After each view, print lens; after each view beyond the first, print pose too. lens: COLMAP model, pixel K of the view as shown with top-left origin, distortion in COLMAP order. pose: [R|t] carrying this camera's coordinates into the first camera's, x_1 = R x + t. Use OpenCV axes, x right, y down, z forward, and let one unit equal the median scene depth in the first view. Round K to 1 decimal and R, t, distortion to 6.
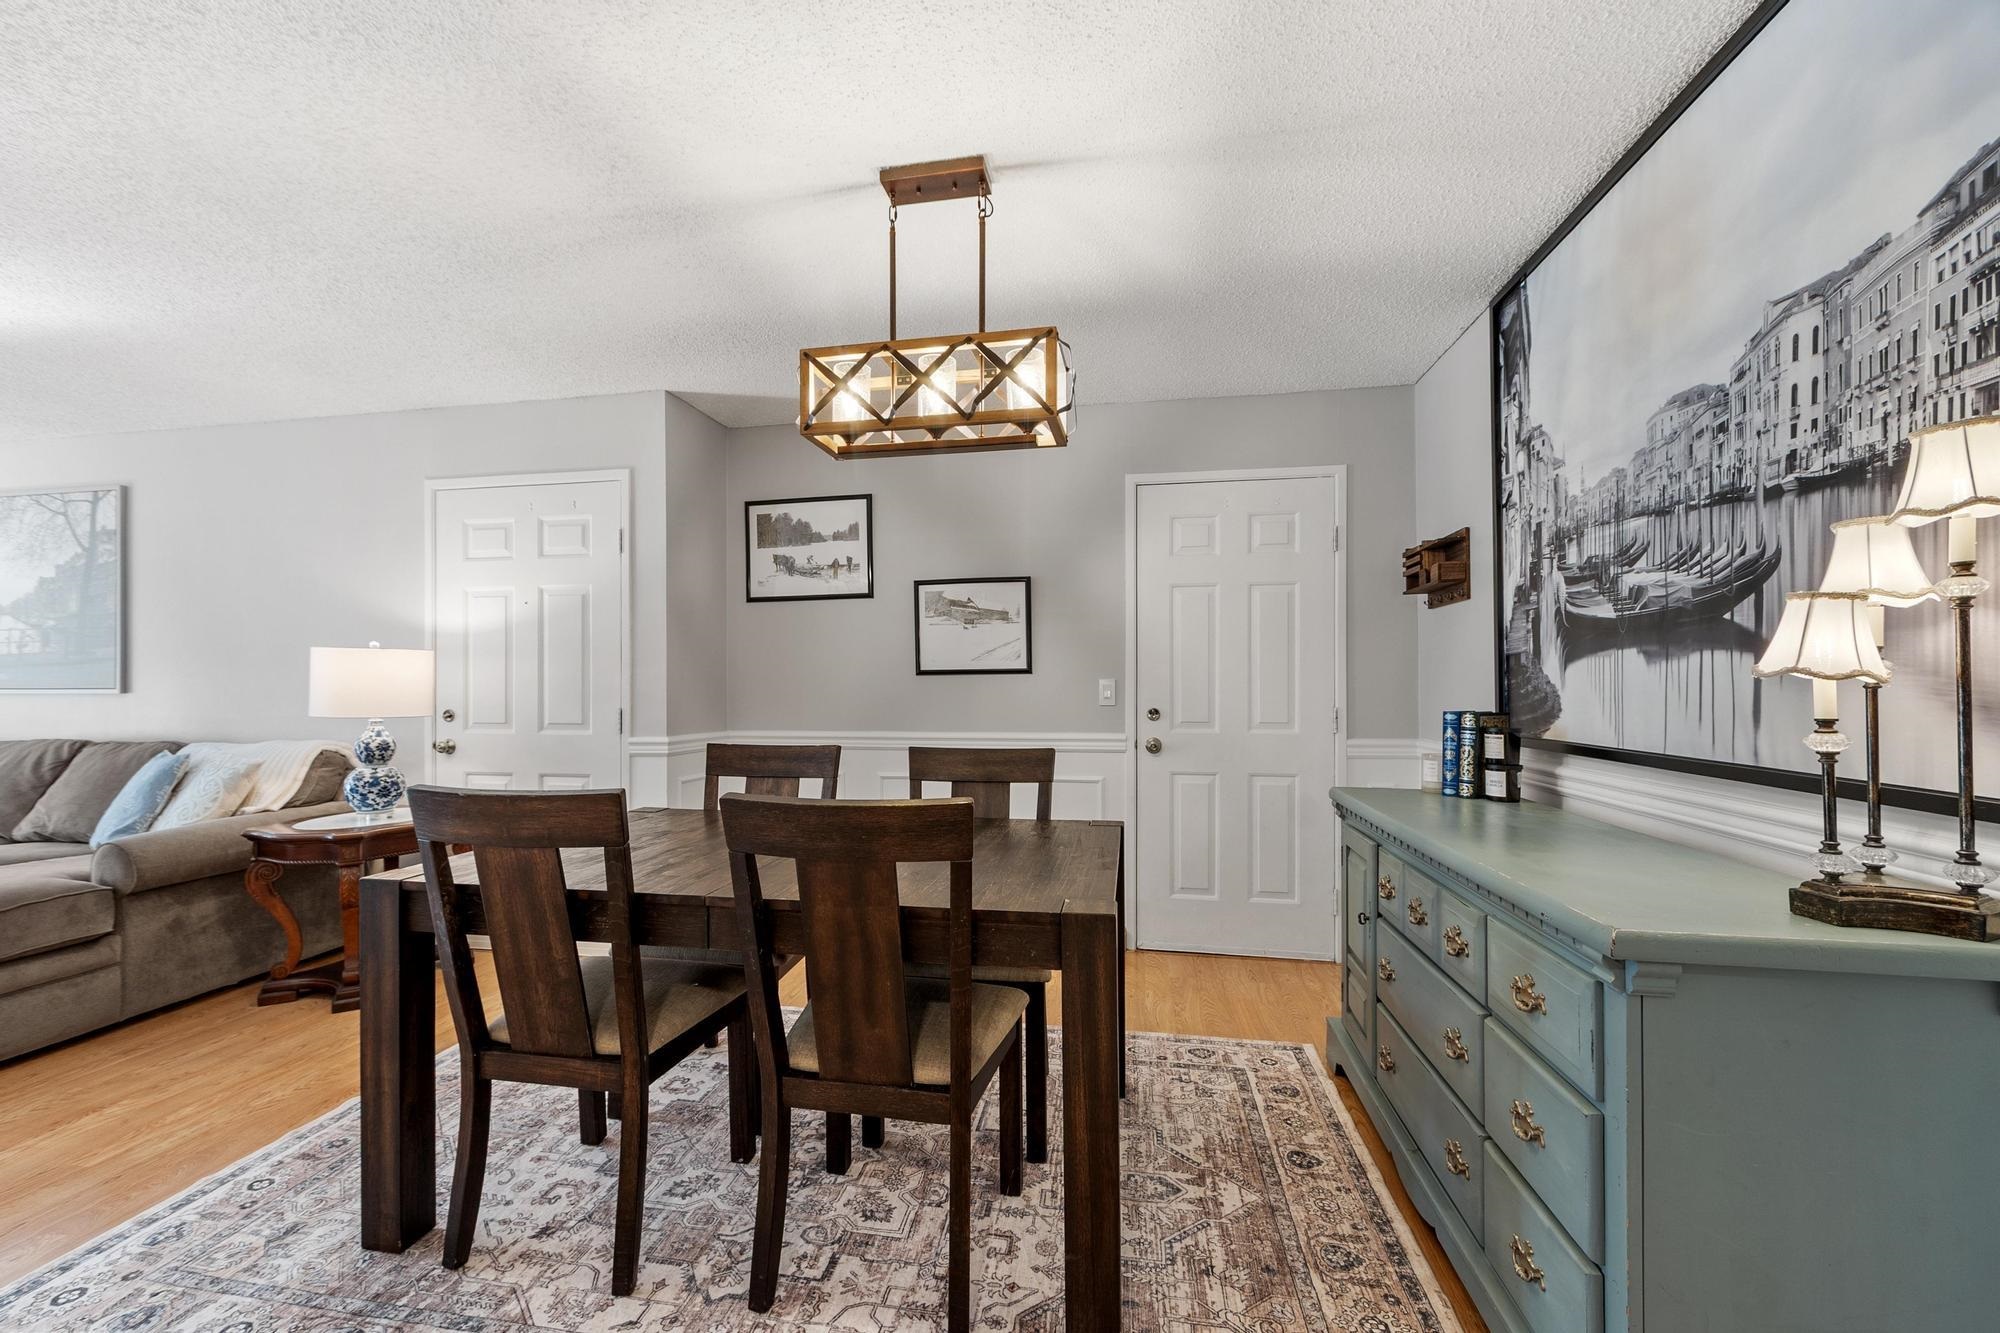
lens RADIAL K [[871.7, 0, 954.6], [0, 871.7, 685.8], [0, 0, 1]] dist [0.000212, 0.000716]
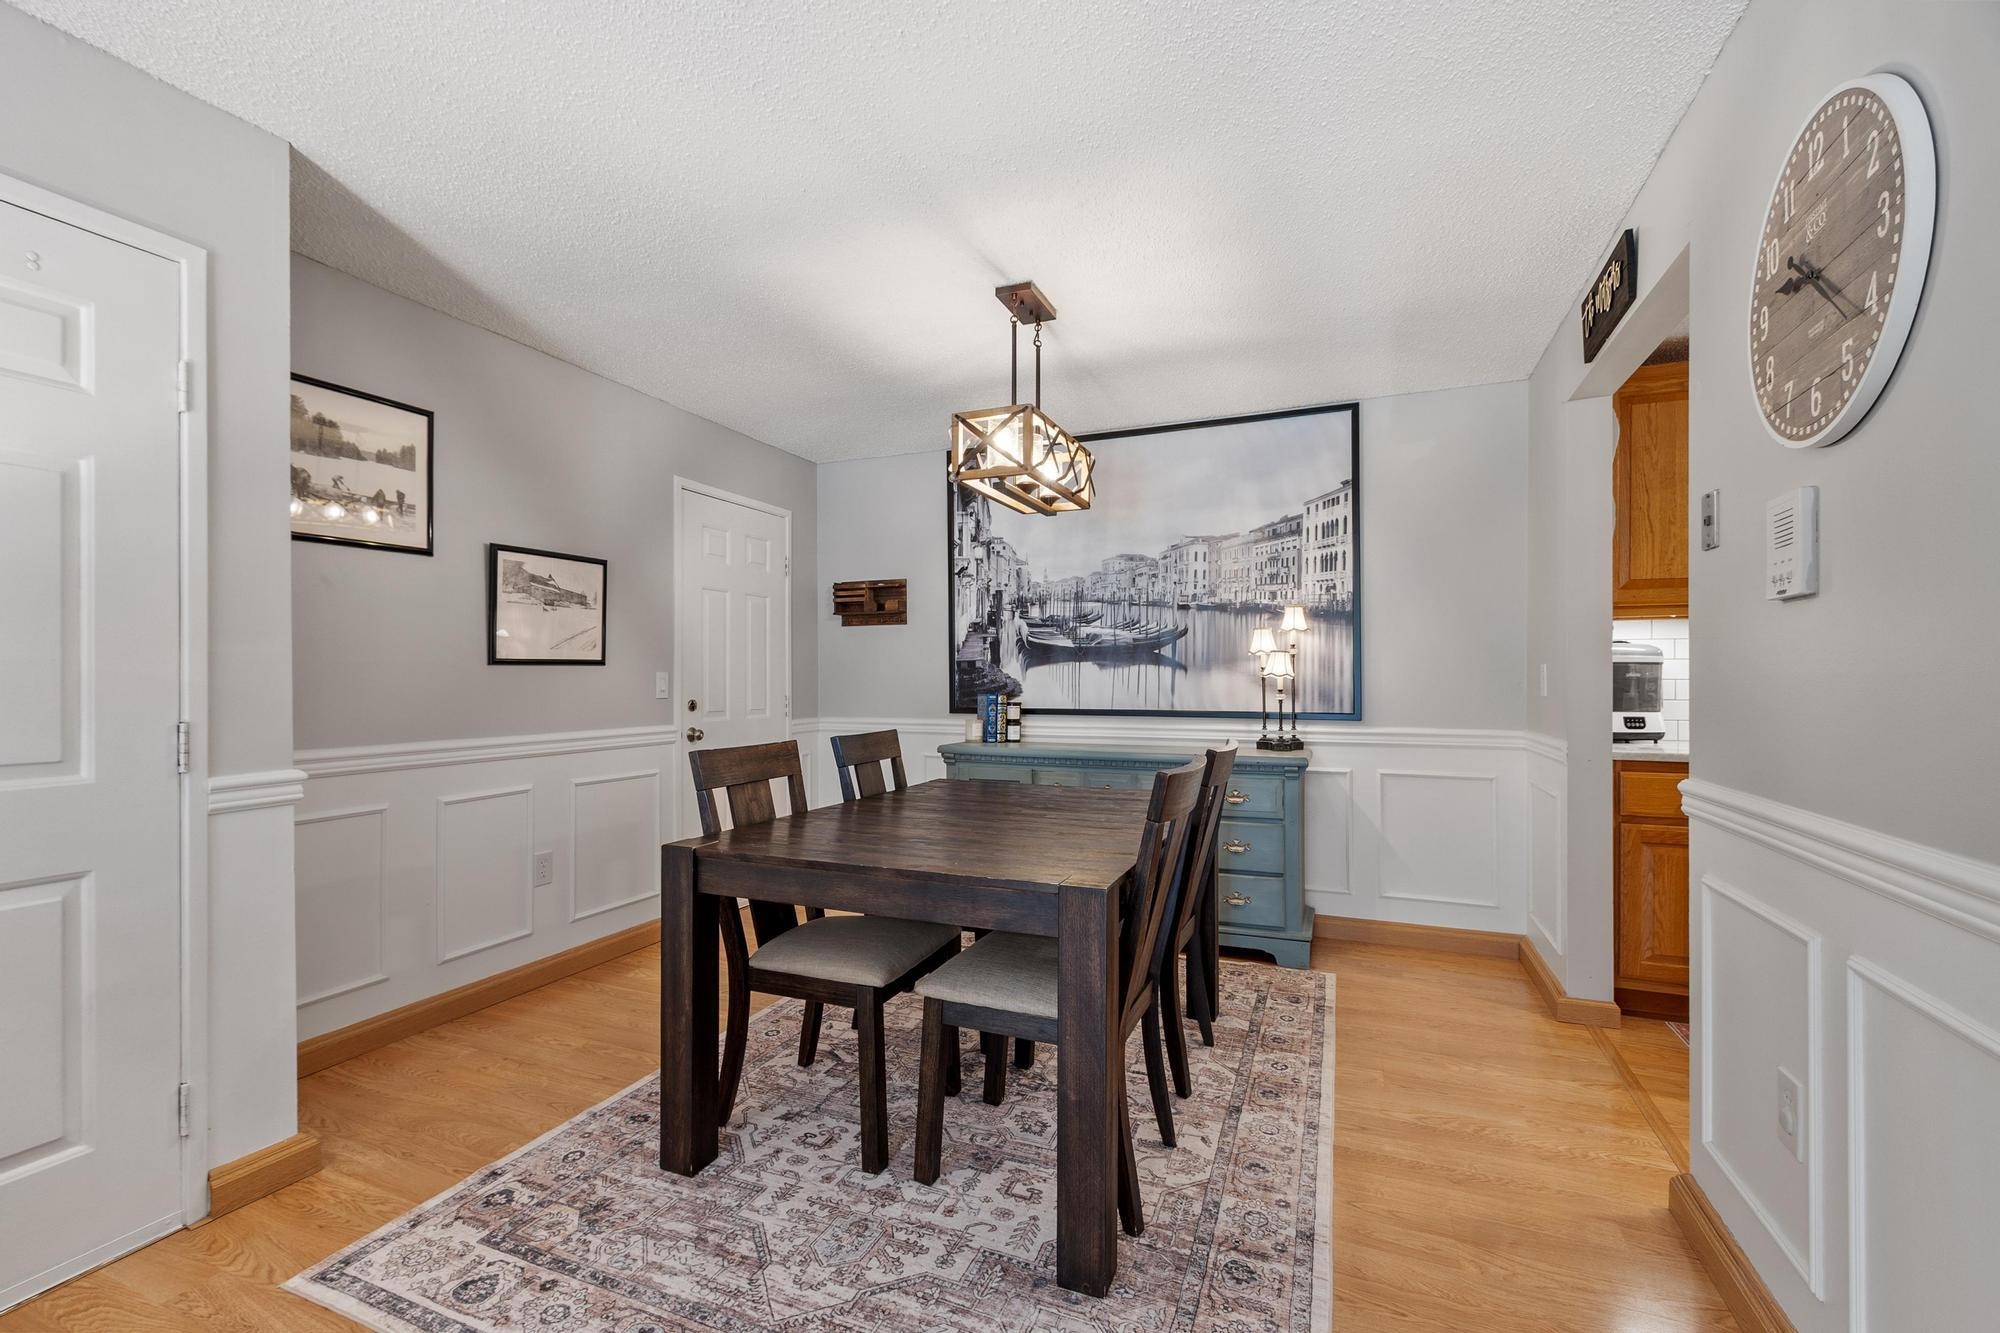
lens RADIAL K [[871.7, 0, 954.6], [0, 871.7, 685.8], [0, 0, 1]] dist [0.000212, 0.000716]
pose [[0.223297, -0.006910, 0.974726, -1.195815], [-0.000882, 0.999973, 0.007291, 0.000599], [-0.974750, -0.002487, 0.223285, 0.713754]]
